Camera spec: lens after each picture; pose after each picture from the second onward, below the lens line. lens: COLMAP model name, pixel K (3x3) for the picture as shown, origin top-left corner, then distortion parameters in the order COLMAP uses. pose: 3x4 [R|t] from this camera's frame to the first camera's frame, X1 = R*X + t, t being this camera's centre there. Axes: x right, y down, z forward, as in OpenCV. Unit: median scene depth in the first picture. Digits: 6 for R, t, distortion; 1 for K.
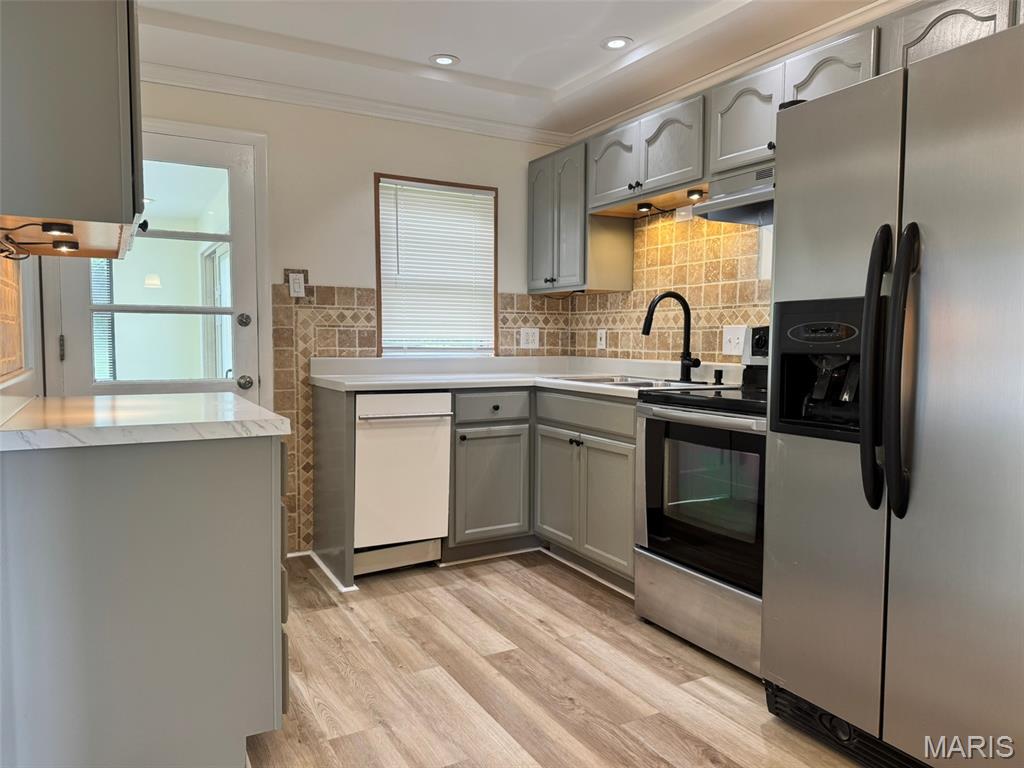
lens RADIAL K [[716.4, 0, 510.6], [0, 716.4, 381.9], [0, 0, 1]] dist [0.065943, -0.078546]
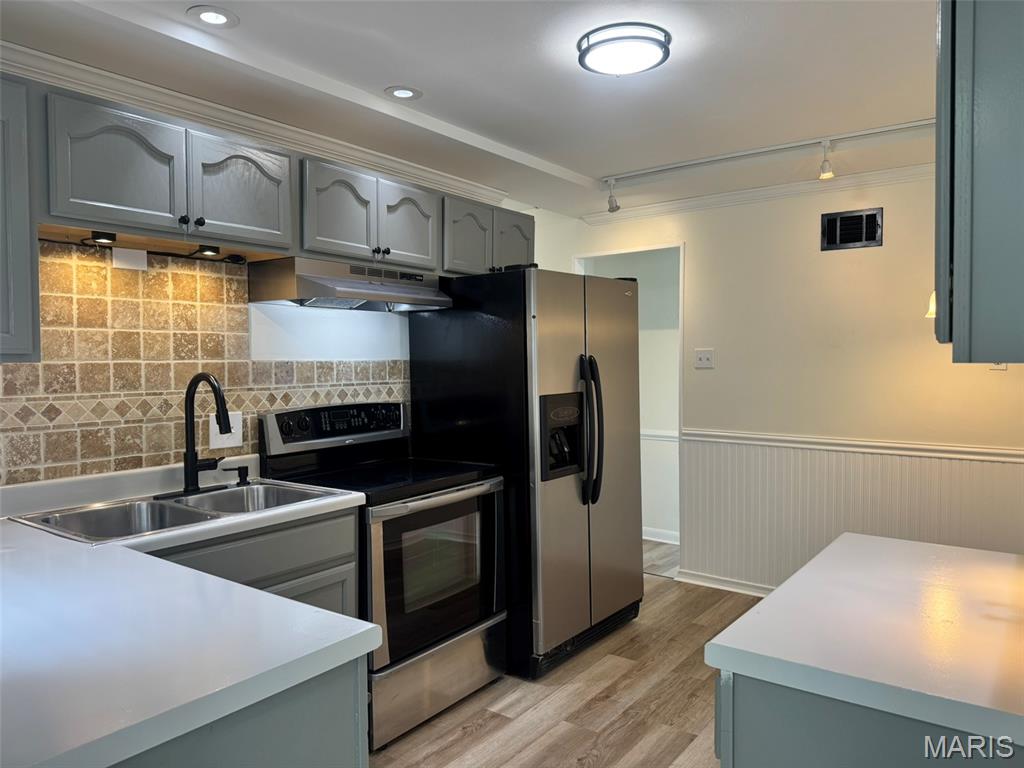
lens RADIAL K [[716.4, 0, 519.9], [0, 716.4, 380.8], [0, 0, 1]] dist [0.065943, -0.078546]
pose [[-0.411676, -0.030312, 0.910826, -0.583716], [0.059598, 0.996412, 0.060098, -0.141438], [-0.909379, 0.079024, -0.408393, 0.998730]]
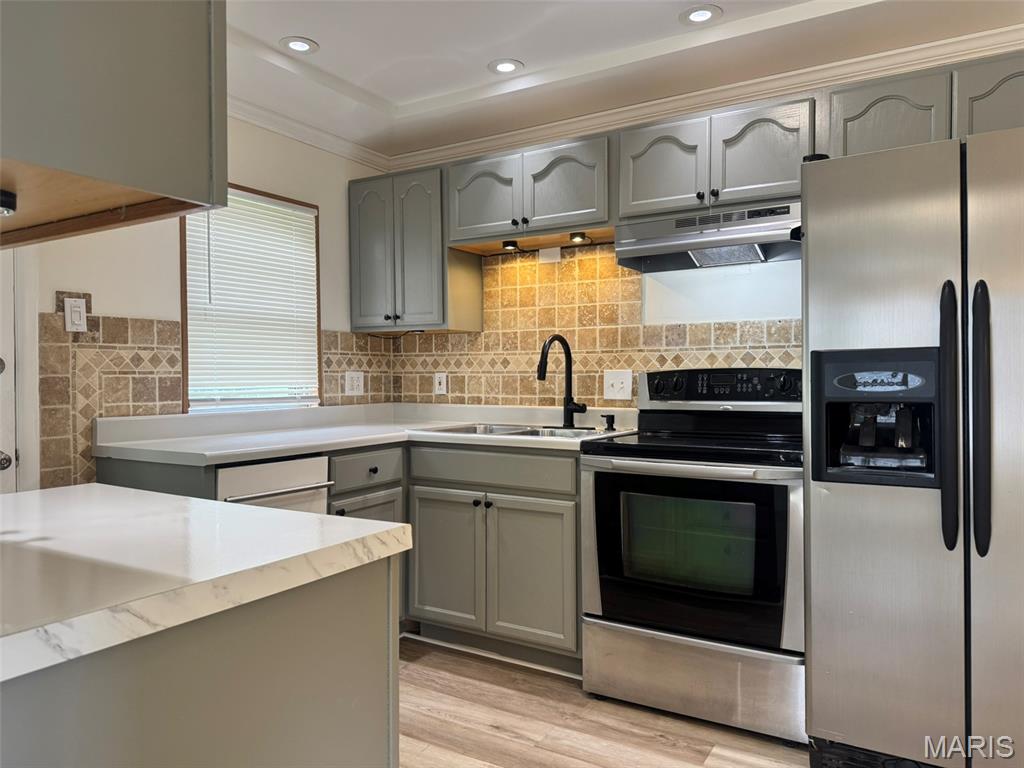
lens RADIAL K [[716.4, 0, 514.7], [0, 716.4, 378.1], [0, 0, 1]] dist [0.065943, -0.078546]
pose [[0.867717, -0.012228, 0.496909, -0.296769], [0.040252, 0.998143, -0.045728, -0.026361], [-0.495427, 0.059681, 0.866597, 0.204357]]
